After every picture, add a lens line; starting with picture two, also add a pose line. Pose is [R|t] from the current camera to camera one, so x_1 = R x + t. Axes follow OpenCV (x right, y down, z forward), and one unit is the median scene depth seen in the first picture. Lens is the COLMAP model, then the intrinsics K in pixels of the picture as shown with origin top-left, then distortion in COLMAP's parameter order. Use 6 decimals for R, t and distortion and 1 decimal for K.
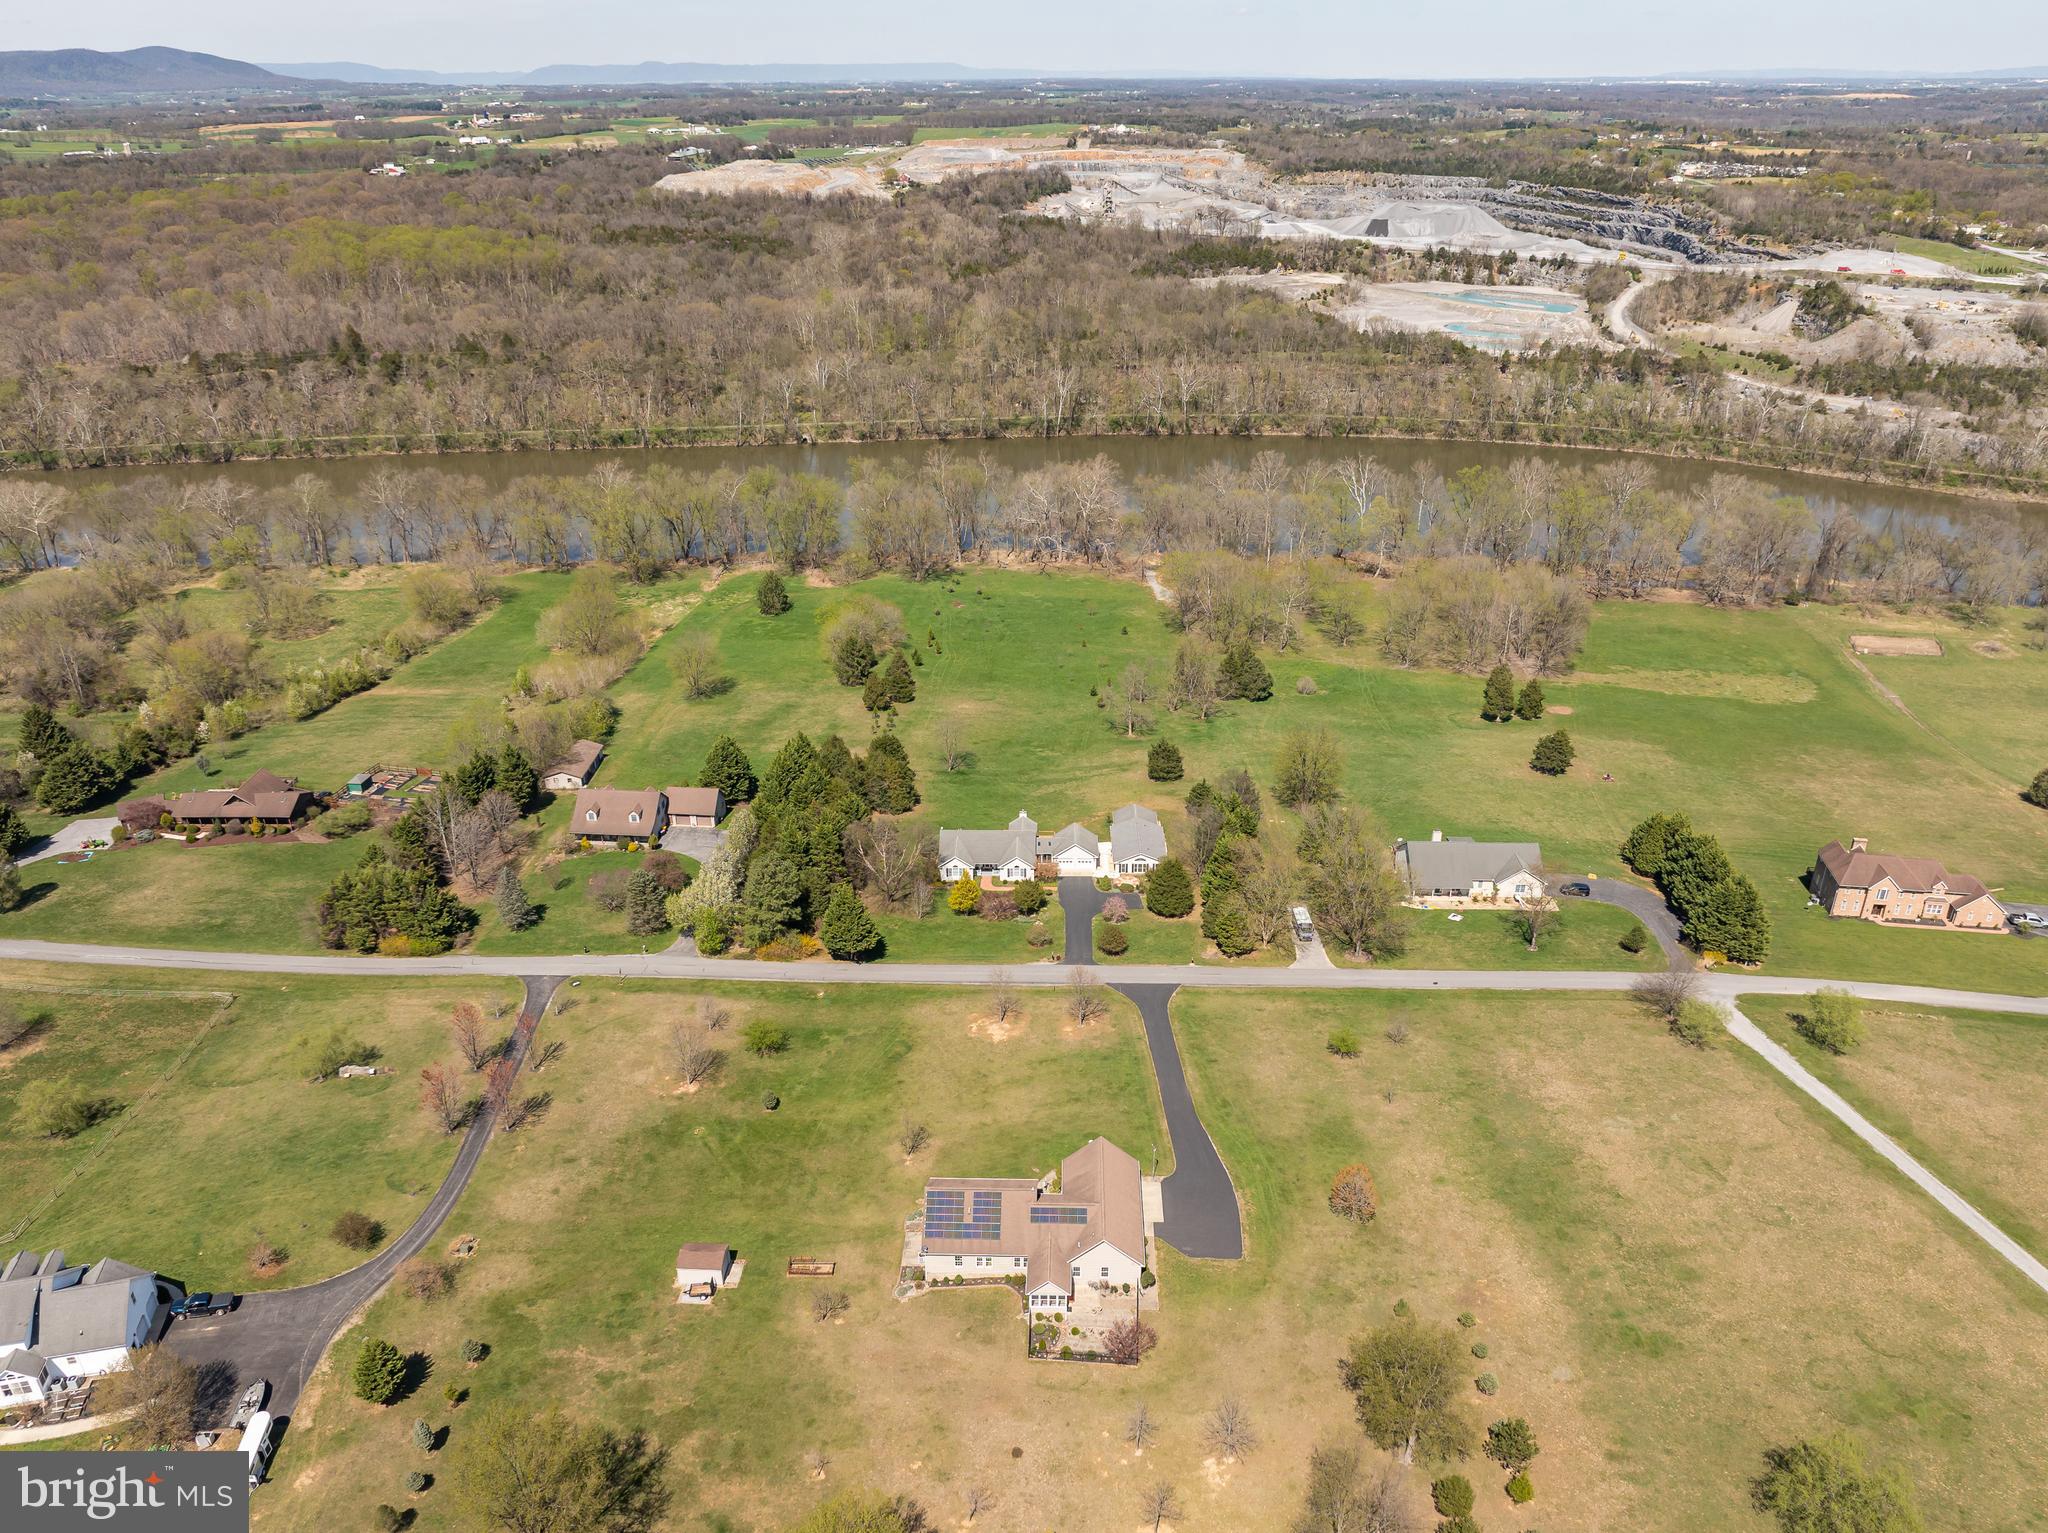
lens RADIAL K [[1451.4, 0, 1021.4], [0, 1451.4, 761.4], [0, 0, 1]] dist [-0.039612, 0.009987]
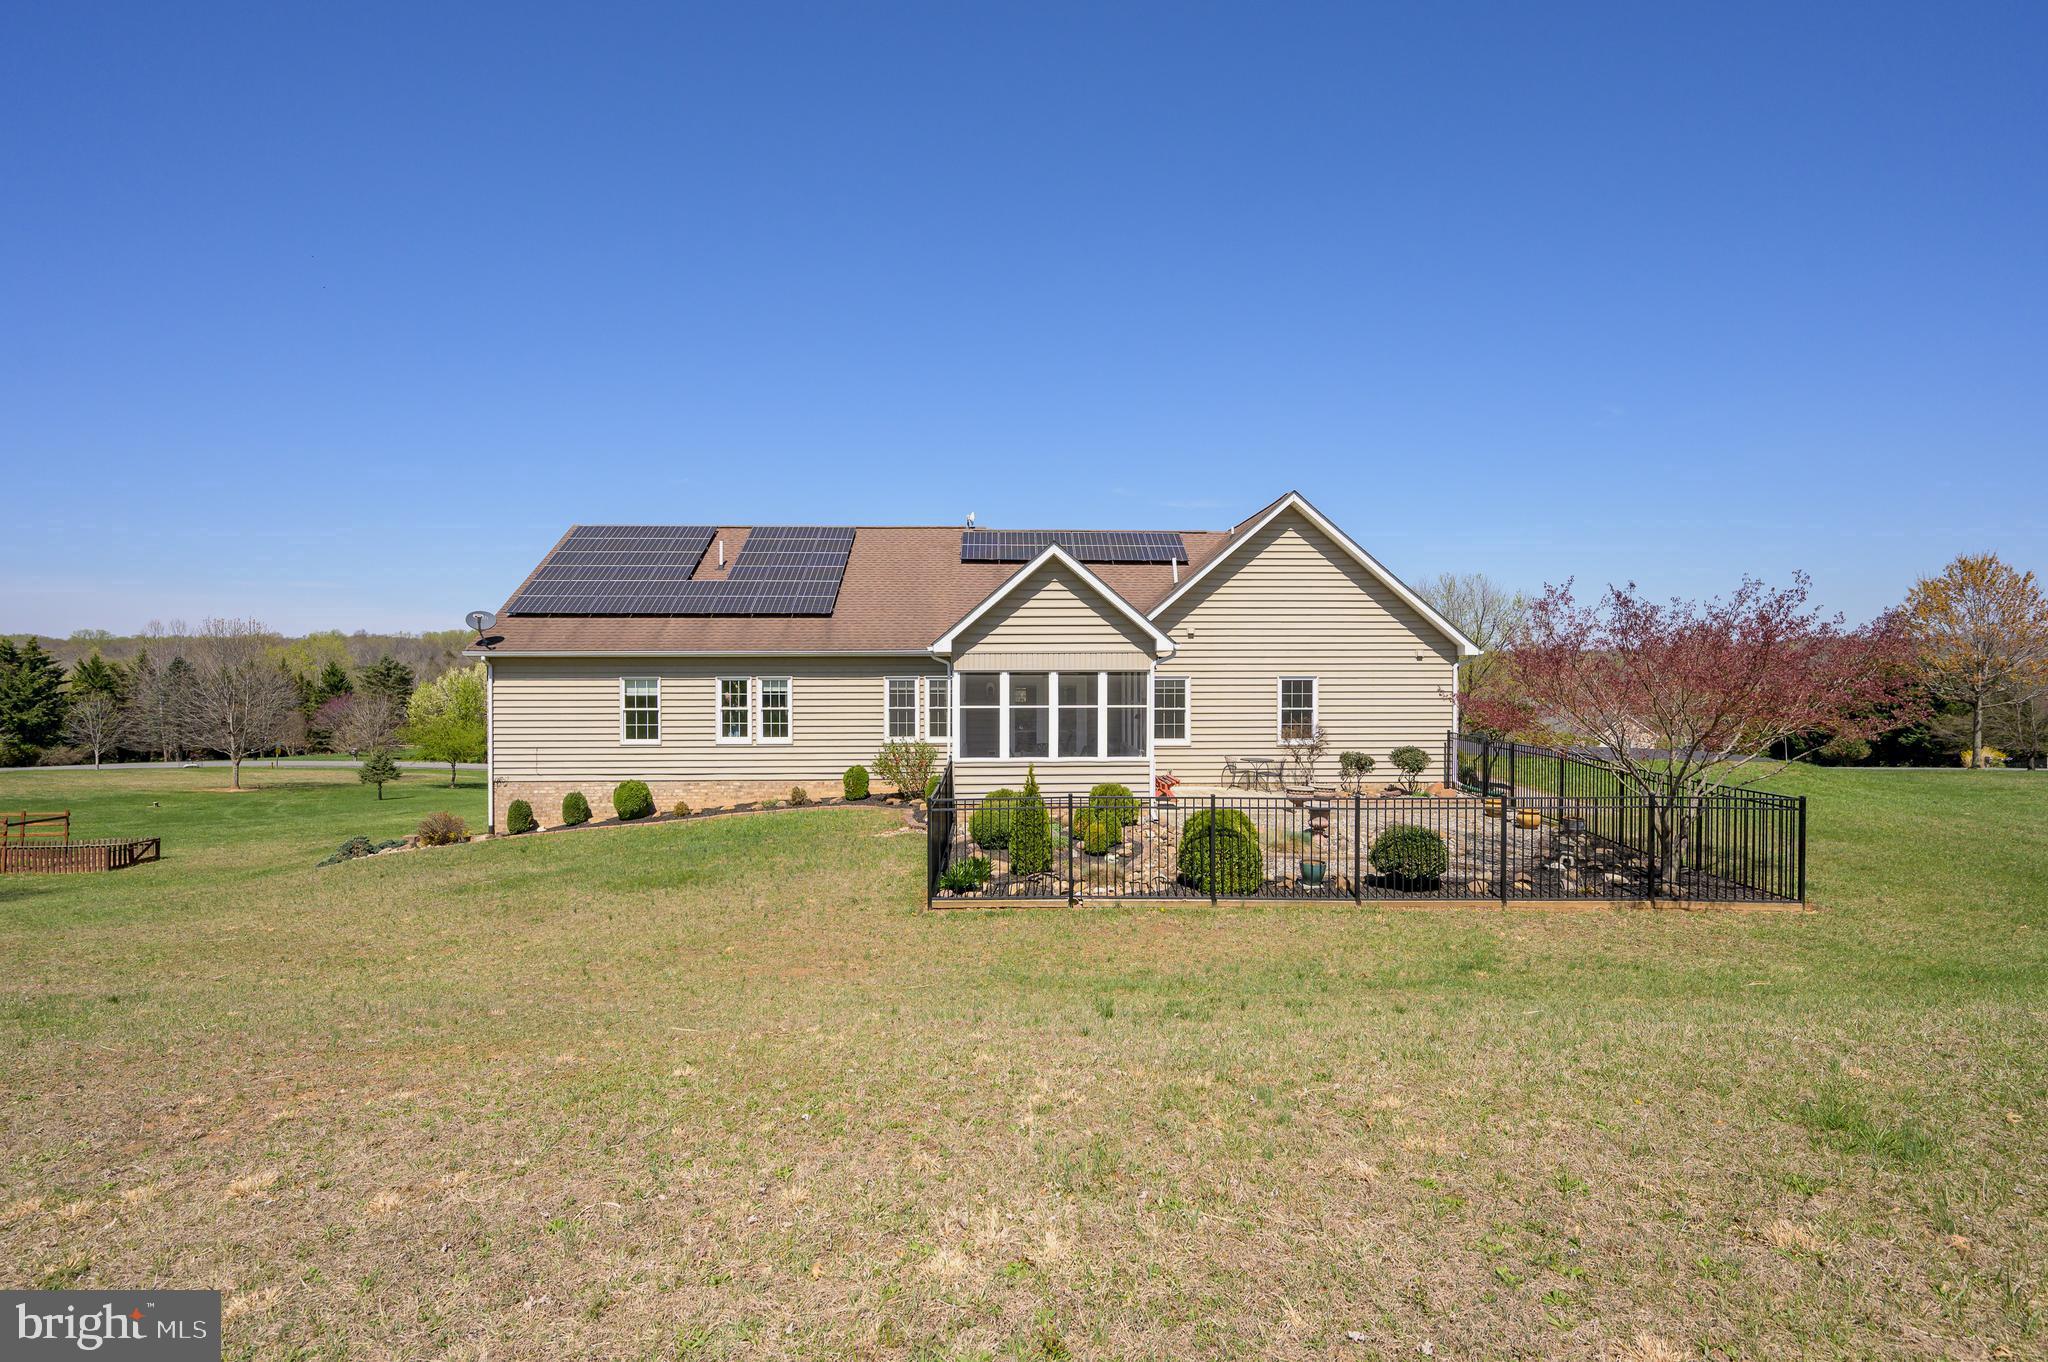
lens RADIAL K [[951.2, 0, 1027.0], [0, 951.2, 688.3], [0, 0, 1]] dist [0.001115, 0.000959]
pose [[0.998166, 0.005667, 0.060275, 0.005203], [0.020152, 0.907731, -0.419068, 0.268946], [-0.057088, 0.419514, 0.905952, 0.569680]]
